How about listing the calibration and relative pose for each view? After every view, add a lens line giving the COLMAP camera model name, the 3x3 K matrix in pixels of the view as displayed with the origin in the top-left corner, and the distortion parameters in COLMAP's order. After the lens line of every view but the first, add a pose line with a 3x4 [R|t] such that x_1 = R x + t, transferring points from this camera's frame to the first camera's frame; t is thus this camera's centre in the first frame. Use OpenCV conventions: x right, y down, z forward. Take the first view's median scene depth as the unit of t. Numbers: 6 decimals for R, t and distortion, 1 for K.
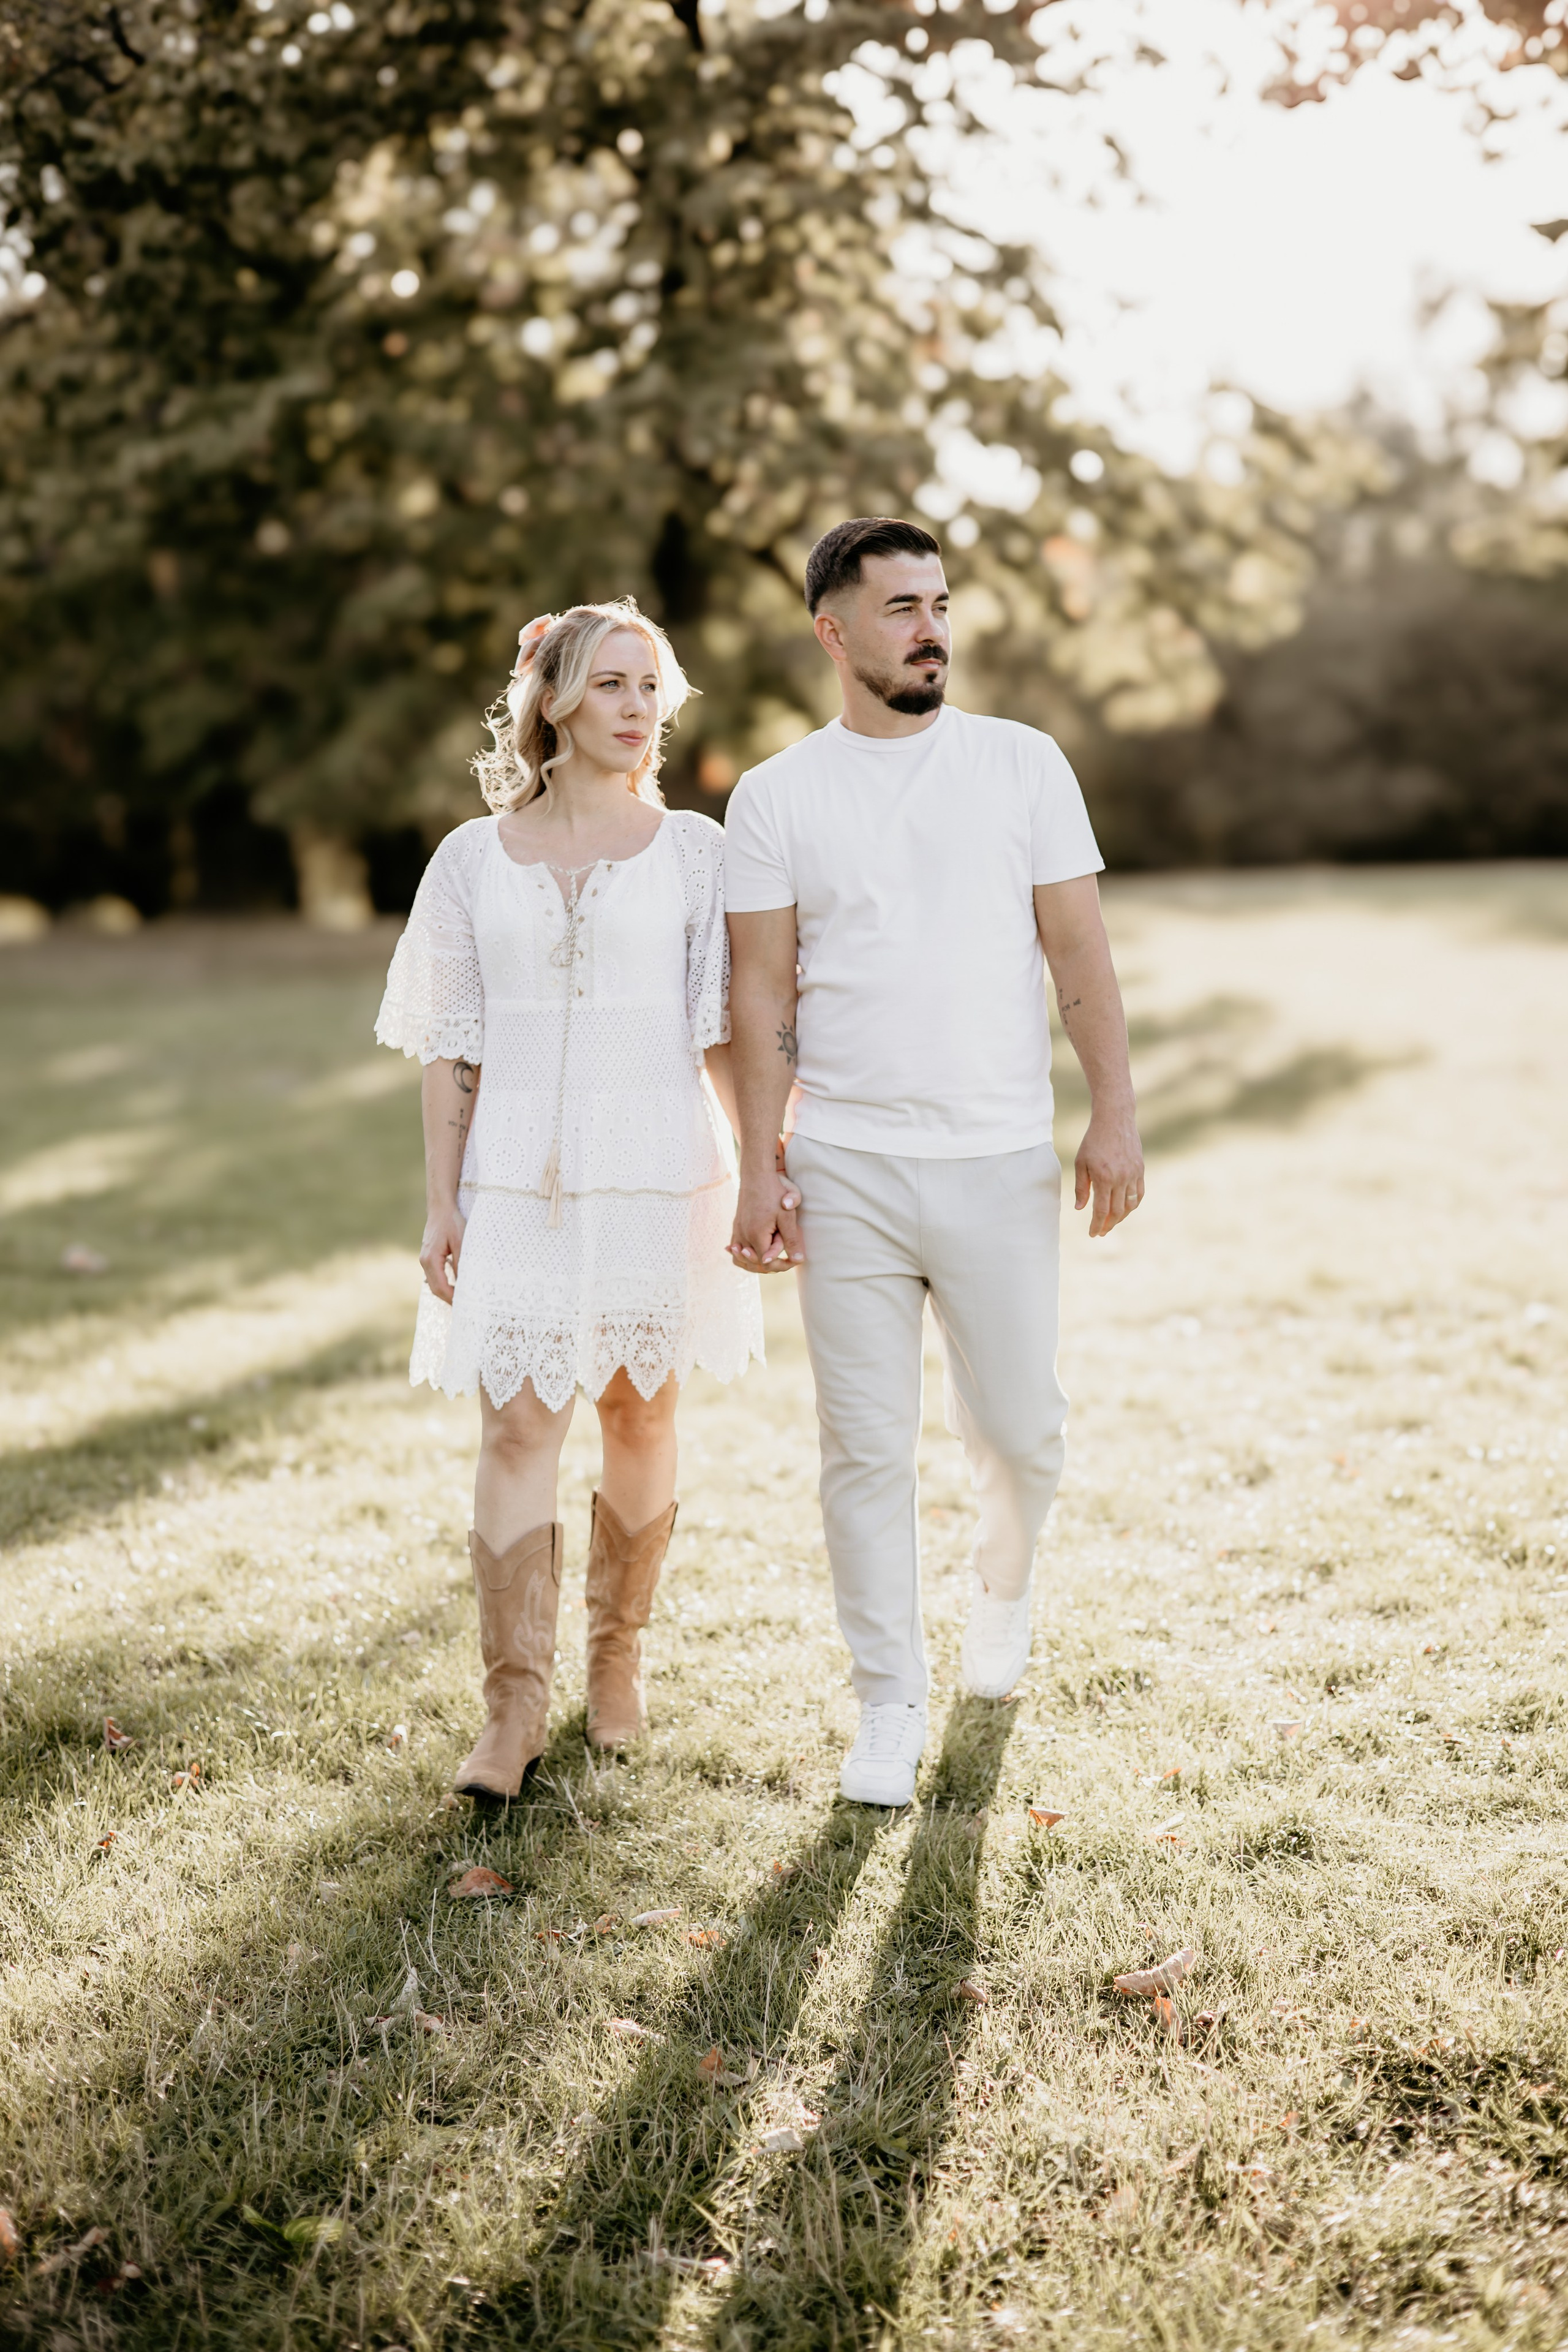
lens RADIAL K [[3337.7, 0, 784.3], [0, 3337.7, 1180.1], [0, 0, 1]] dist [0.054246, 0.000000]
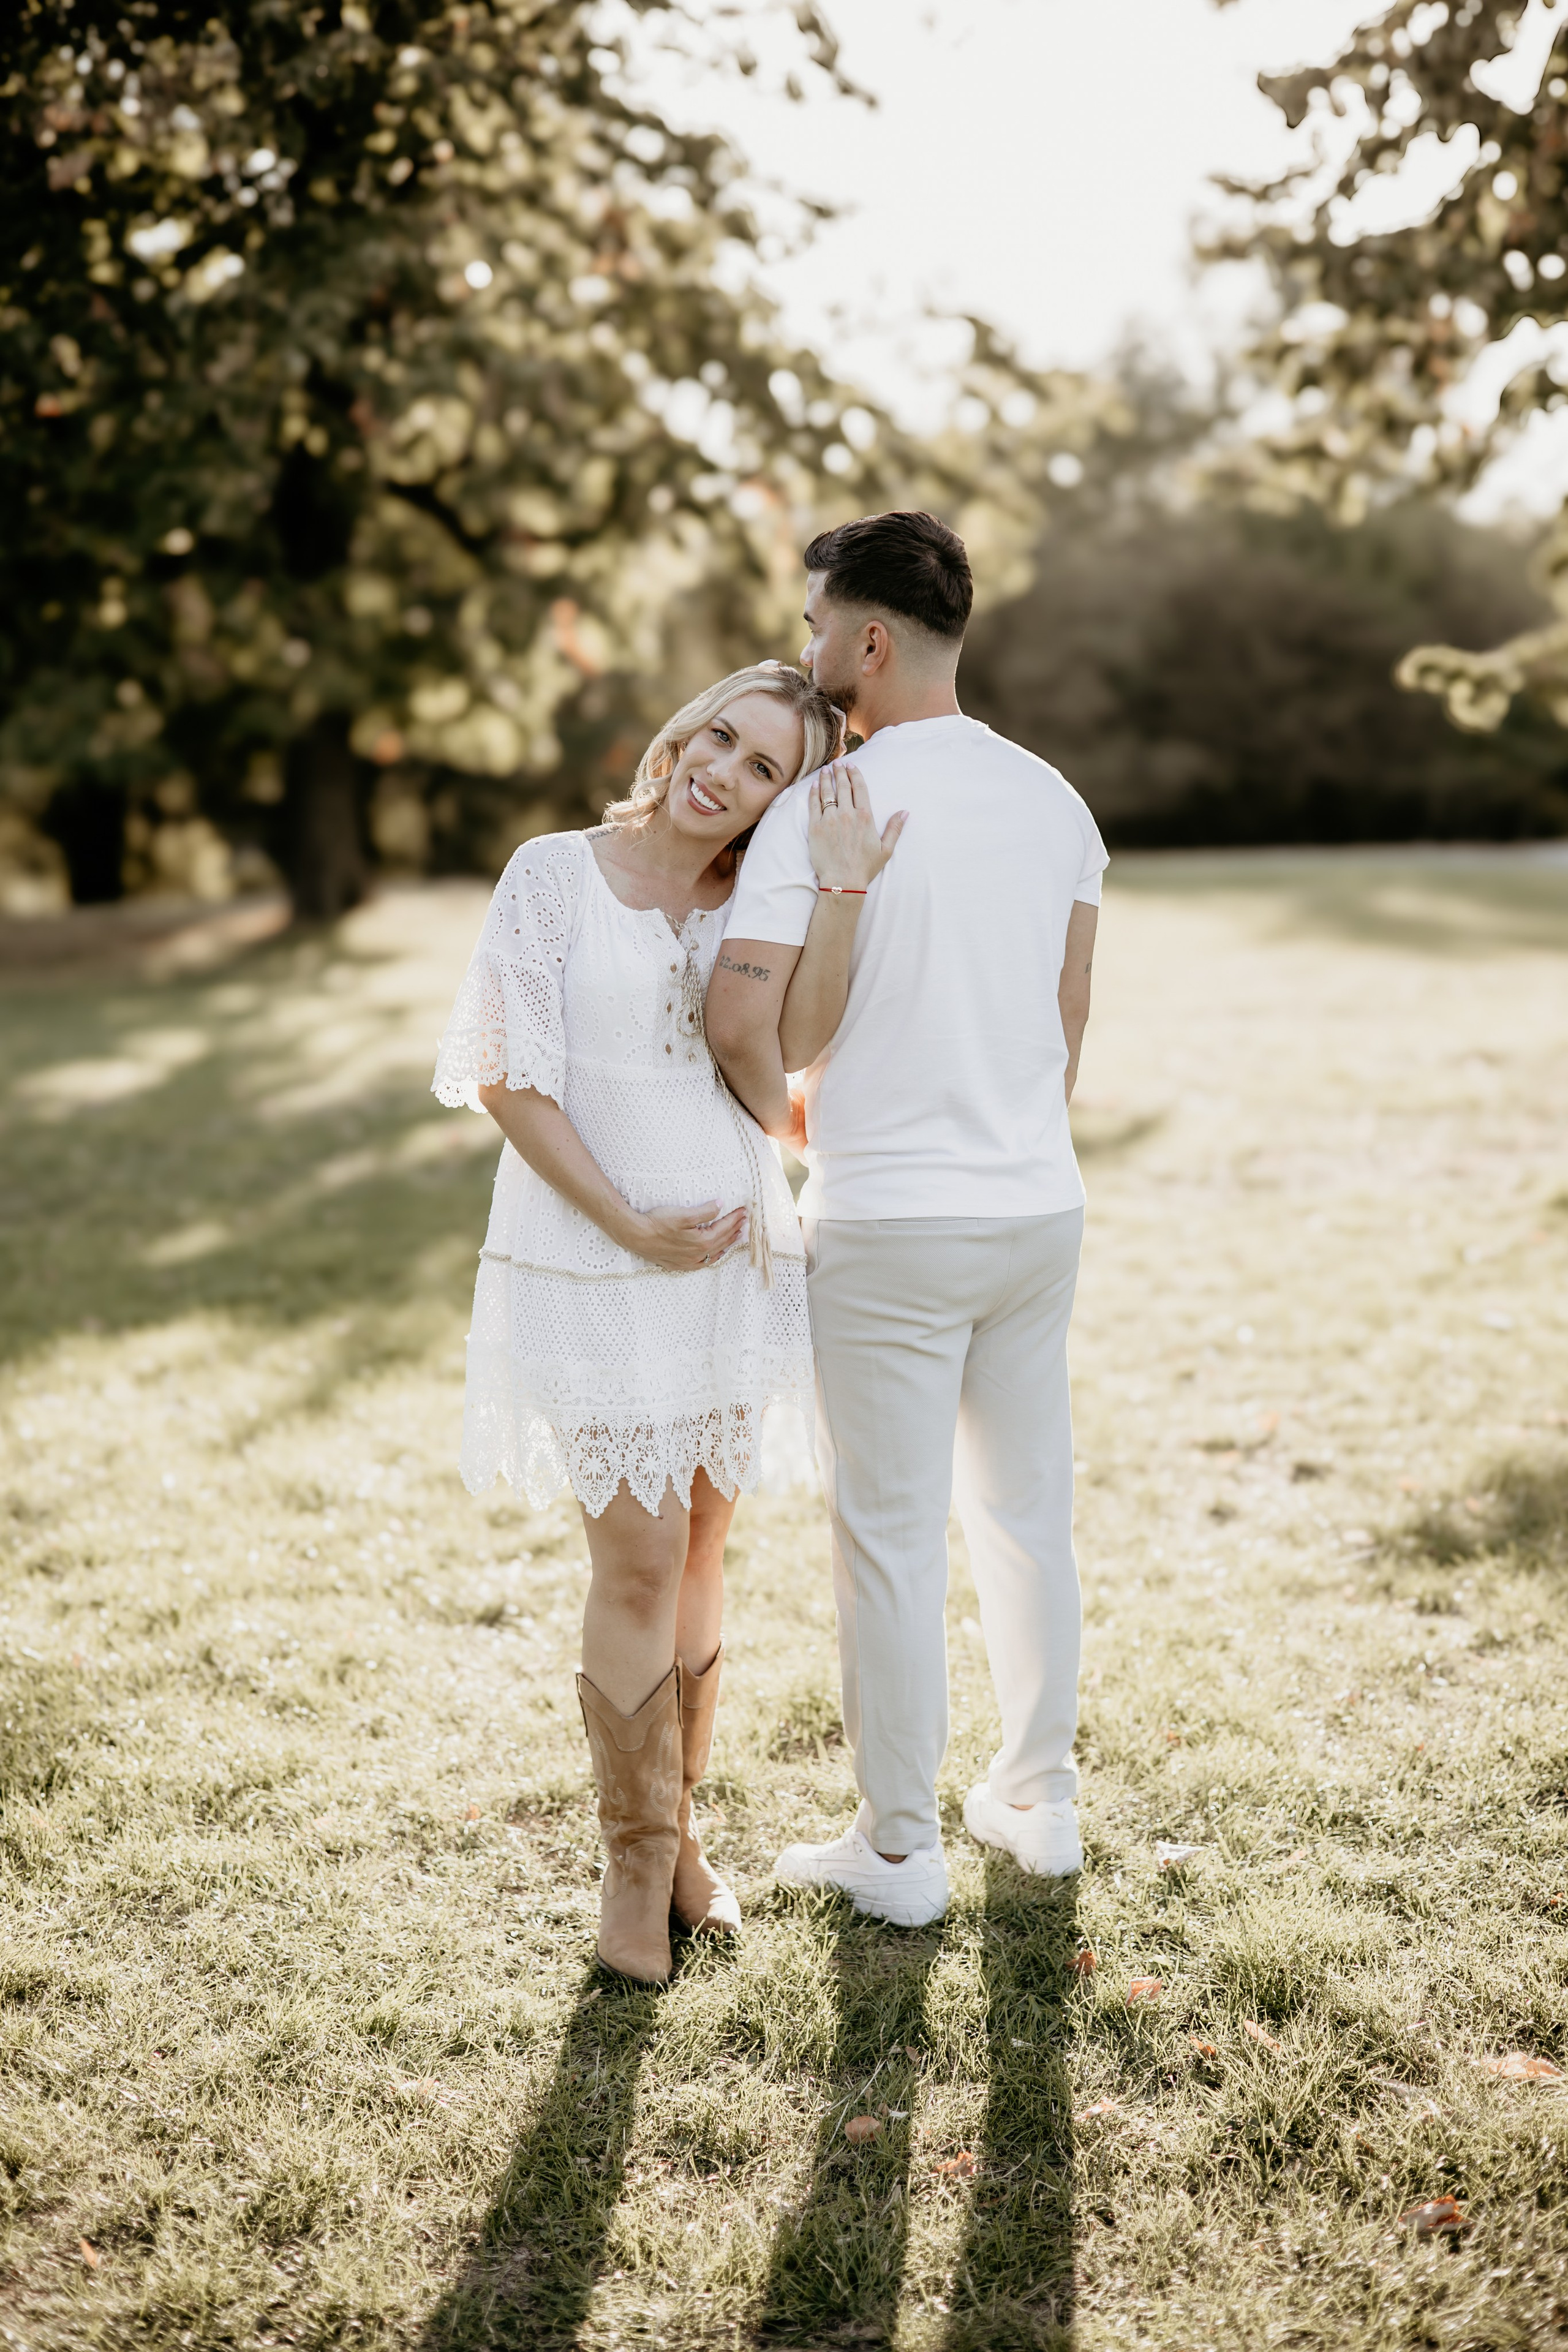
lens RADIAL K [[3337.7, 0, 805.2], [0, 3337.7, 1175.9], [0, 0, 1]] dist [0.054246, 0.000000]
pose [[0.997749, -0.002663, 0.067009, 0.036306], [0.002018, 0.999951, 0.009702, -0.019267], [-0.067031, -0.009545, 0.997705, 0.129326]]
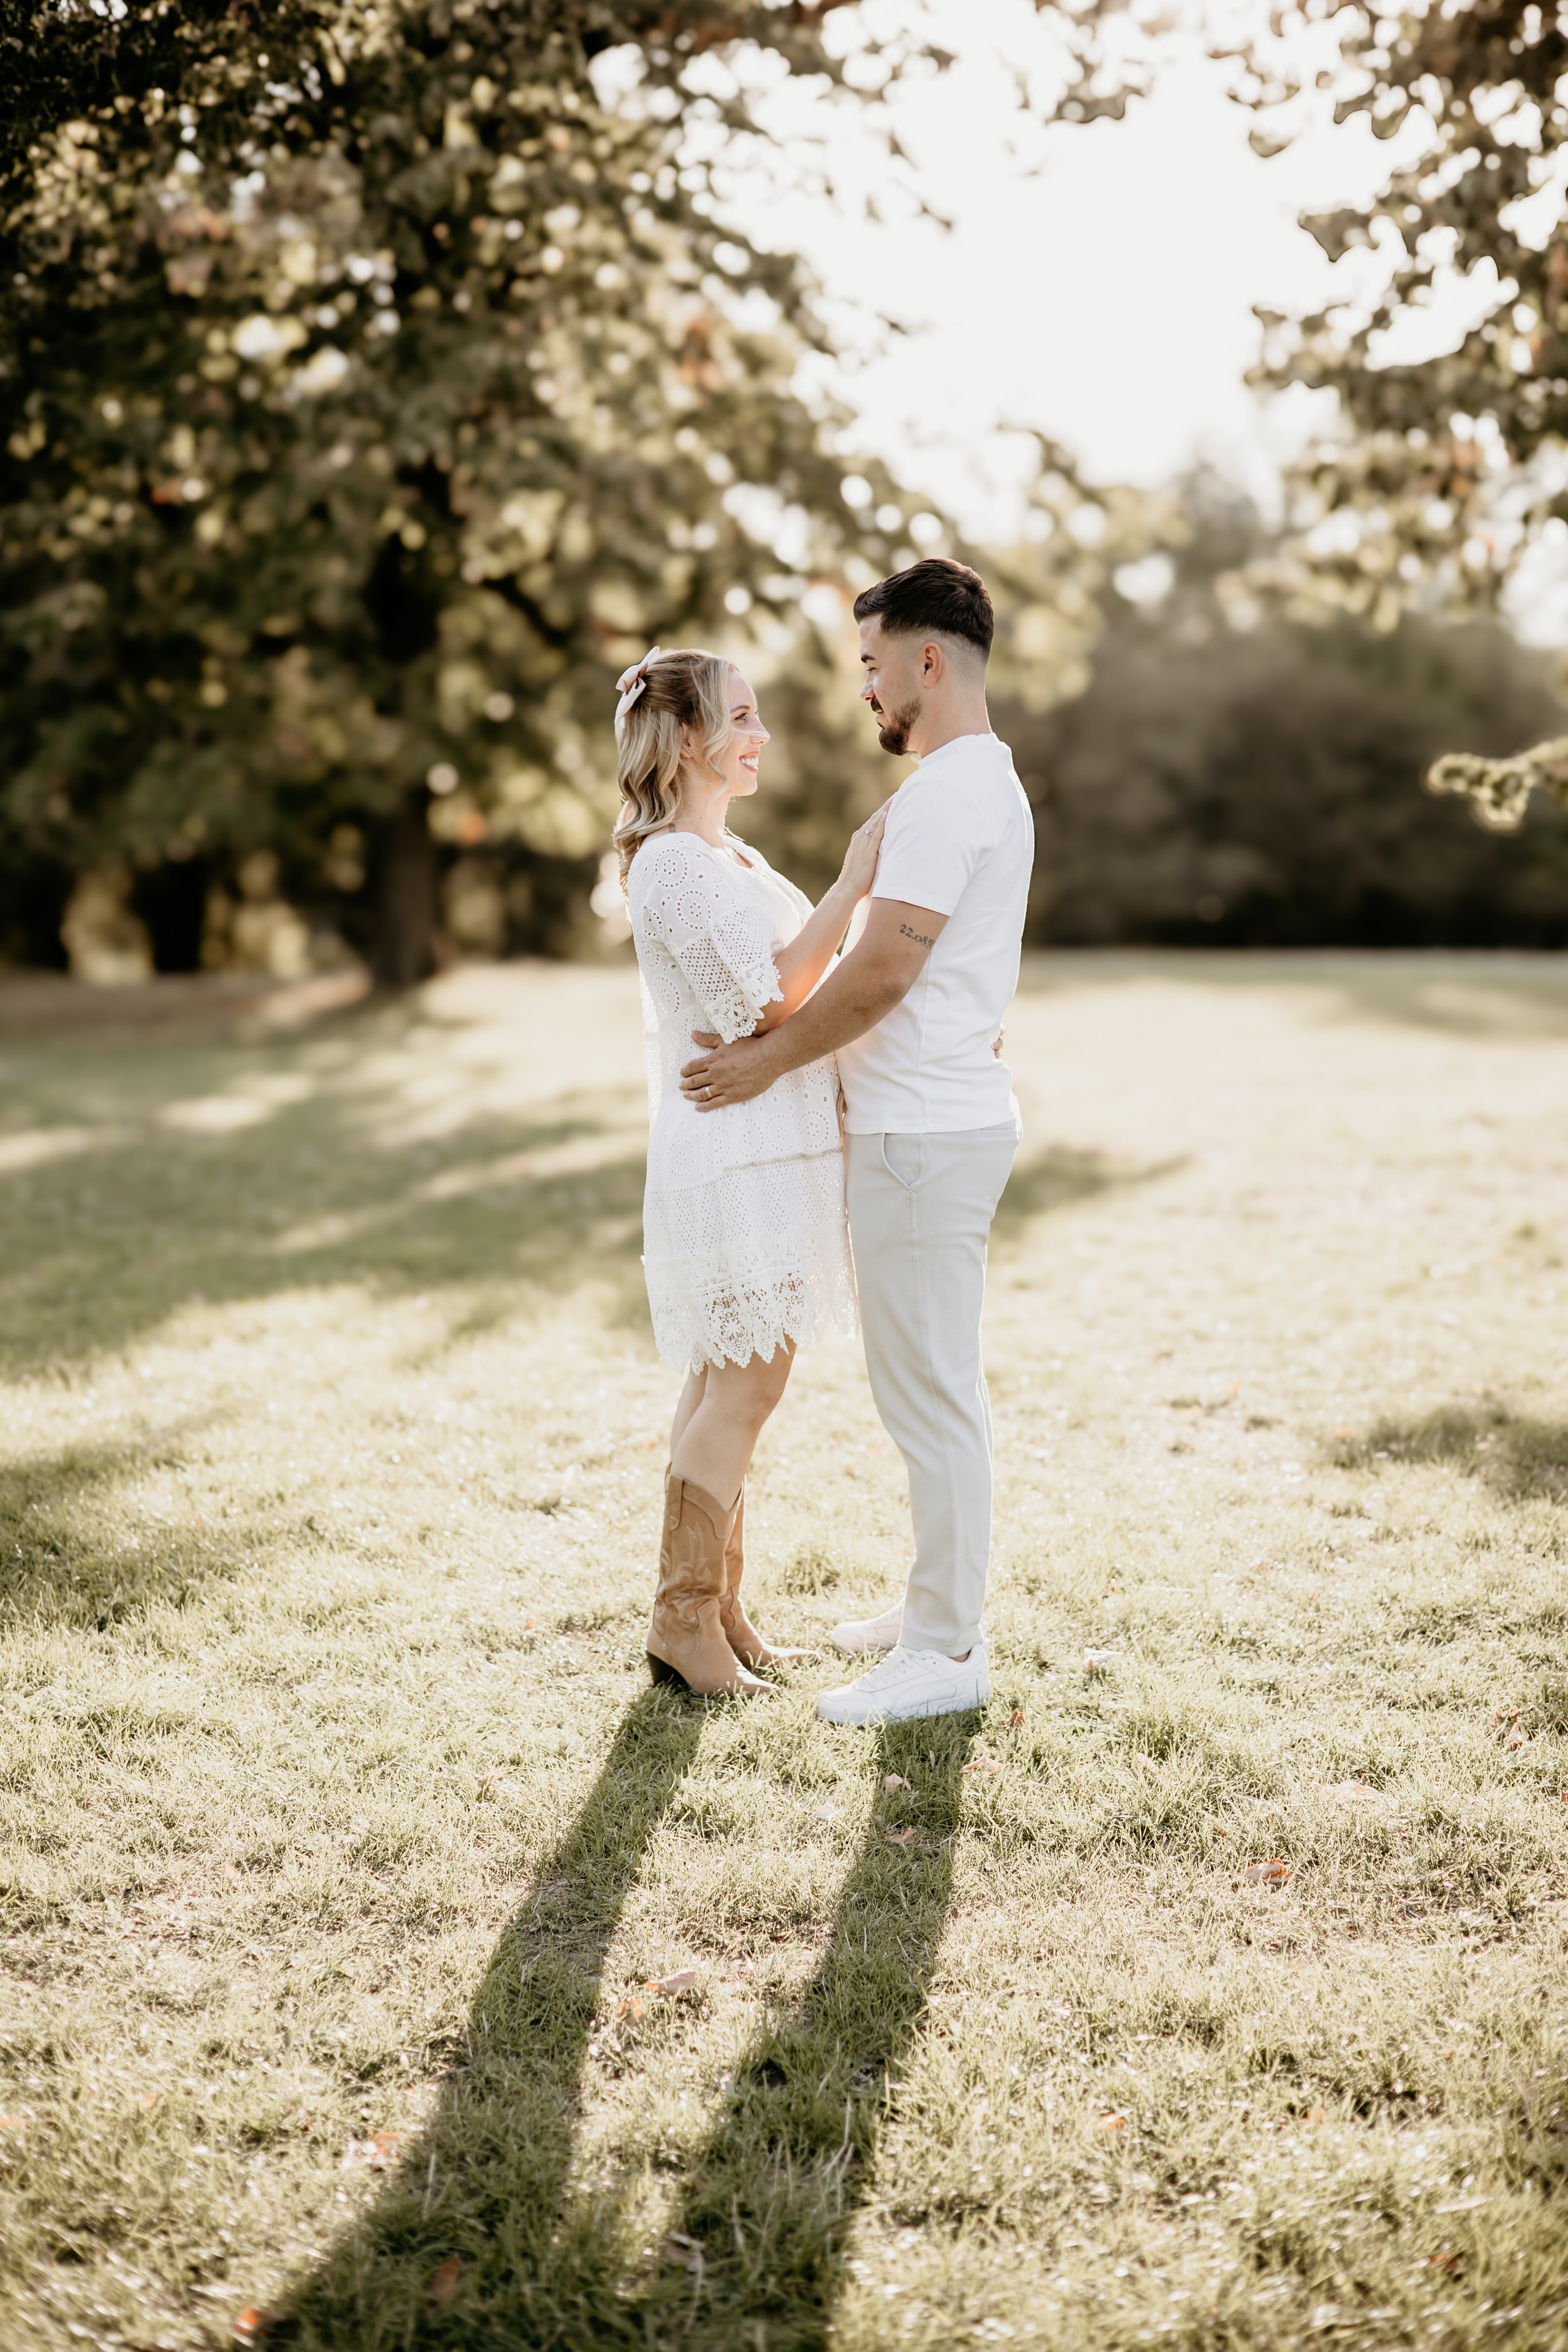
lens RADIAL K [[3337.7, 0, 803.4], [0, 3337.7, 1162.2], [0, 0, 1]] dist [0.054246, 0.000000]
pose [[0.998512, 0.026628, 0.047579, 0.036877], [-0.025441, 0.999354, -0.025385, -0.010216], [-0.048224, 0.024136, 0.998545, 0.095265]]
